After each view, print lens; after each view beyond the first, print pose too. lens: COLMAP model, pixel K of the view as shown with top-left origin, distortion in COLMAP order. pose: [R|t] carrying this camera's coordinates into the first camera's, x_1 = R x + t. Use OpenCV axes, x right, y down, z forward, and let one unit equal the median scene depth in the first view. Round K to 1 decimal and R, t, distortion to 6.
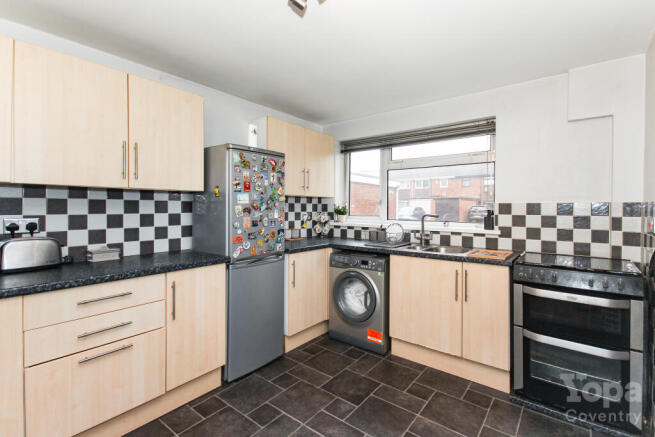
lens RADIAL K [[300.0, 0, 328.1], [0, 300.0, 212.1], [0, 0, 1]] dist [0.003088, 0.000588]
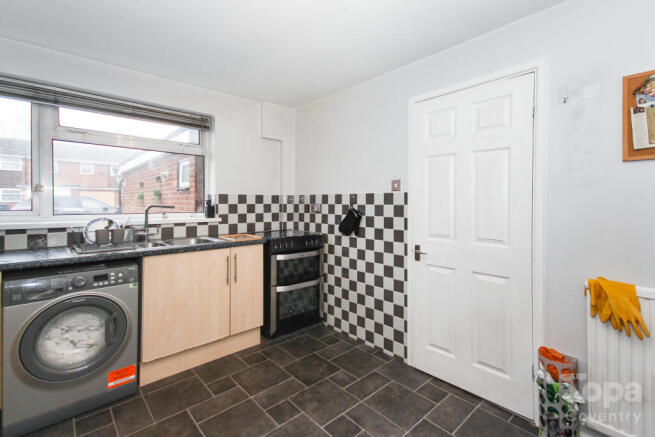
lens RADIAL K [[303.1, 0, 328.1], [0, 303.1, 200.6], [0, 0, 1]] dist [0.026966, -0.000055]
pose [[0.169513, -0.003304, 0.985522, -0.531163], [0.004566, 0.999986, 0.002567, -0.006281], [-0.985517, 0.004065, 0.169525, 0.418422]]
